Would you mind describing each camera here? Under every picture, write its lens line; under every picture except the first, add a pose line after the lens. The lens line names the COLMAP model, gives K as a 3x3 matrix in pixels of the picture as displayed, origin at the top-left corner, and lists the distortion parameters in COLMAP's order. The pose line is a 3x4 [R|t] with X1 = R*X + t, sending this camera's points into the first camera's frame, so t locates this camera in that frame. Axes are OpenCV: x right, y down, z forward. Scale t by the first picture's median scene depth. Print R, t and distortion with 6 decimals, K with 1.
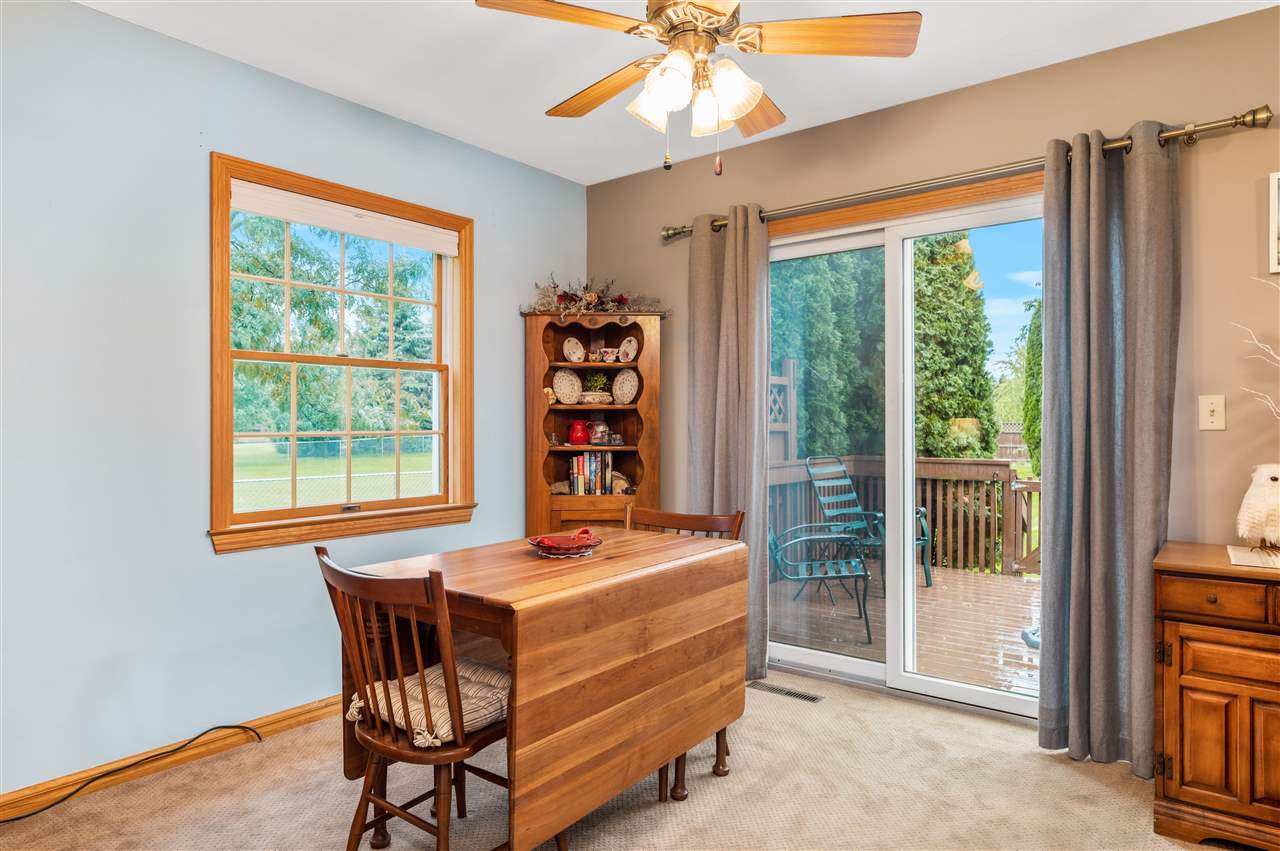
lens RADIAL K [[770.5, 0, 640.0], [0, 770.5, 425.5], [0, 0, 1]] dist [0.031390, 0.000228]
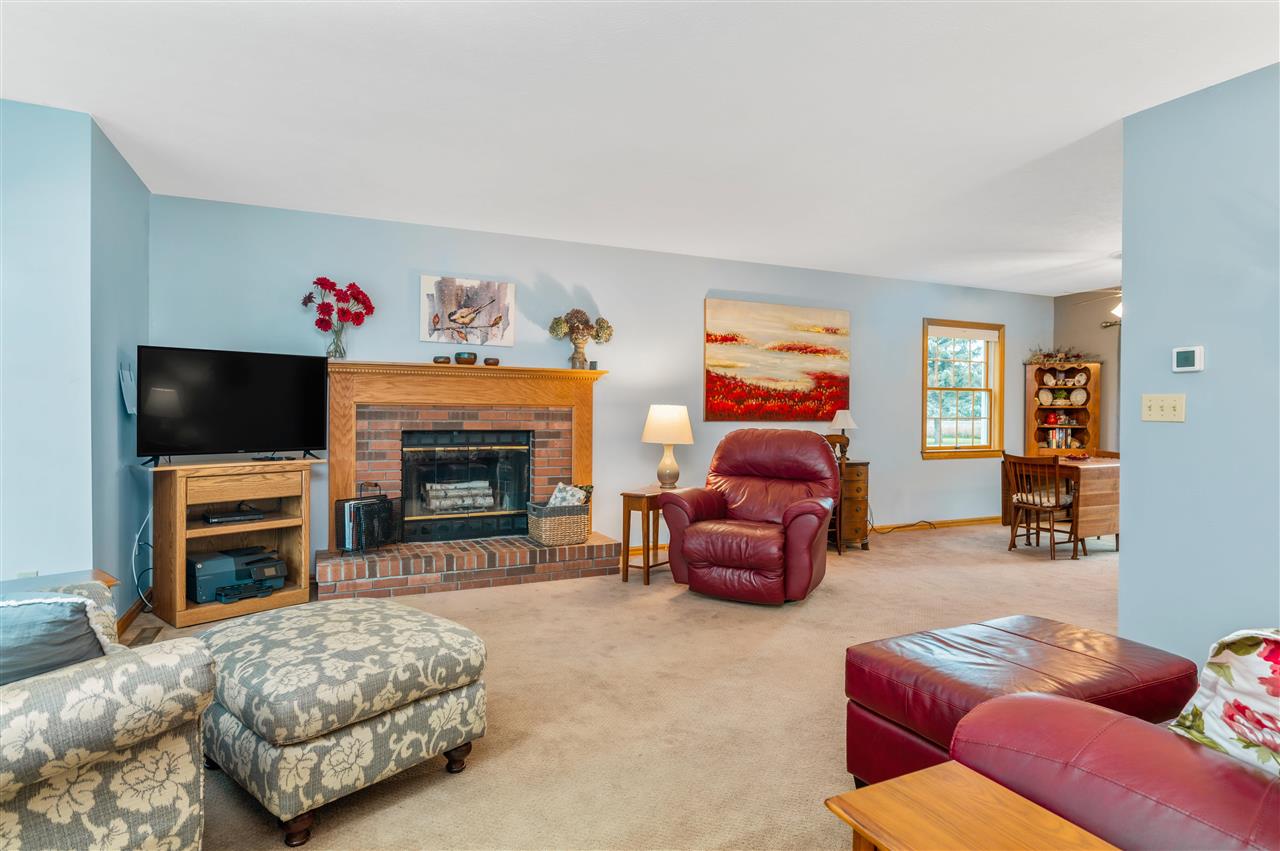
lens RADIAL K [[691.7, 0, 640.0], [0, 691.7, 425.5], [0, 0, 1]] dist [0.000926, 0.000141]
pose [[0.894215, 0.013635, -0.447430, -0.242741], [-0.007307, 0.999847, 0.015865, 0.004980], [0.447578, -0.010917, 0.894178, -1.207767]]
